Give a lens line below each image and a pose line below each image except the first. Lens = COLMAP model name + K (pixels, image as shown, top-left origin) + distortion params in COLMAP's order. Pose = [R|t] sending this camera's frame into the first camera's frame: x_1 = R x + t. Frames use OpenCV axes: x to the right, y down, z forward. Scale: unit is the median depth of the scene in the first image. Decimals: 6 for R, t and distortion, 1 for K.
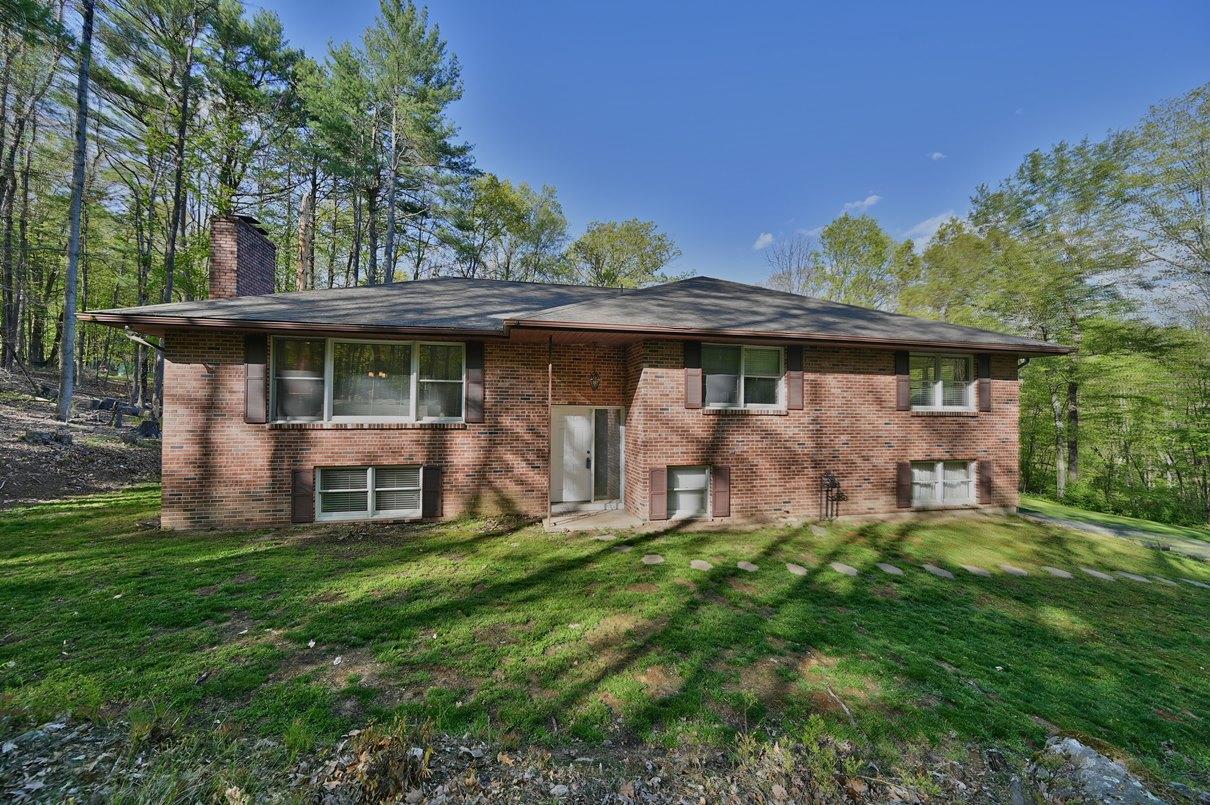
lens RADIAL K [[475.7, 0, 607.0], [0, 475.7, 403.1], [0, 0, 1]] dist [0.000460, -0.000347]
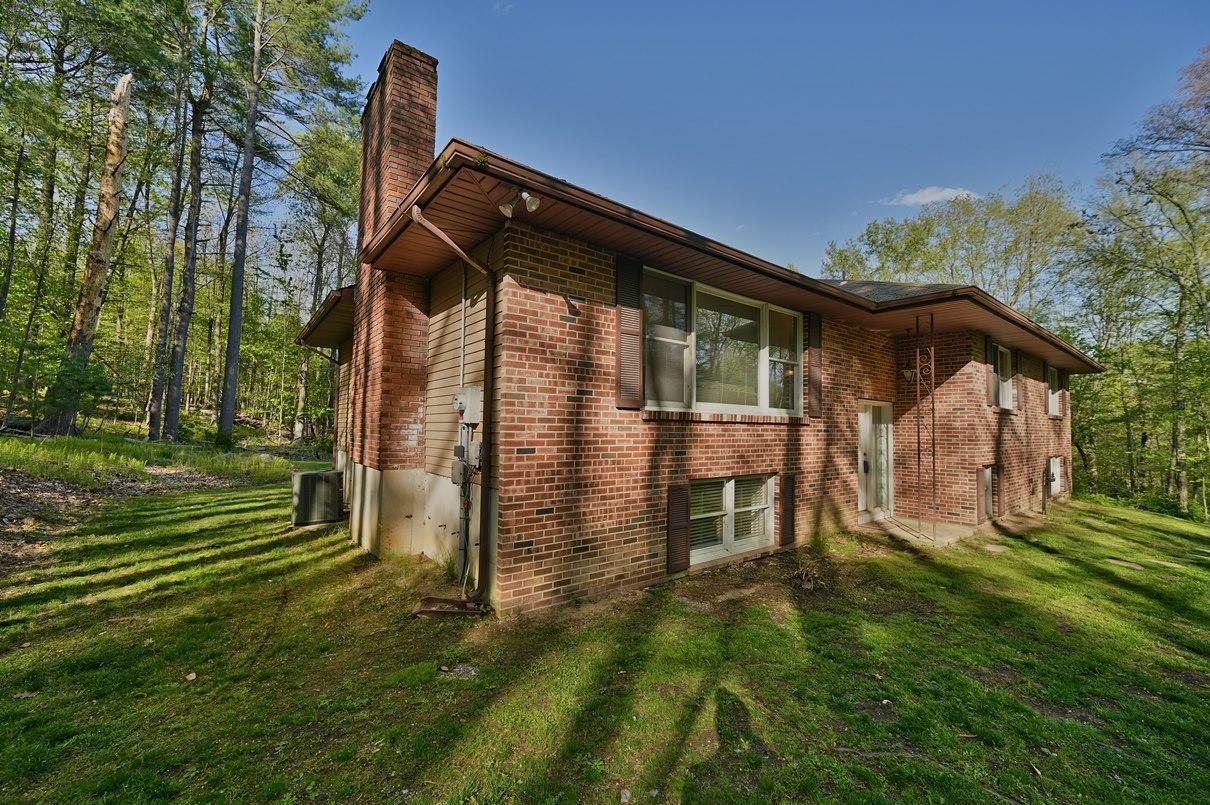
lens RADIAL K [[475.7, 0, 607.0], [0, 475.7, 403.1], [0, 0, 1]] dist [0.000460, -0.000347]
pose [[0.905358, 0.028411, 0.423698, -0.998296], [-0.017127, 0.999391, -0.030417, 0.053107], [-0.424304, 0.020282, 0.905292, 0.476953]]
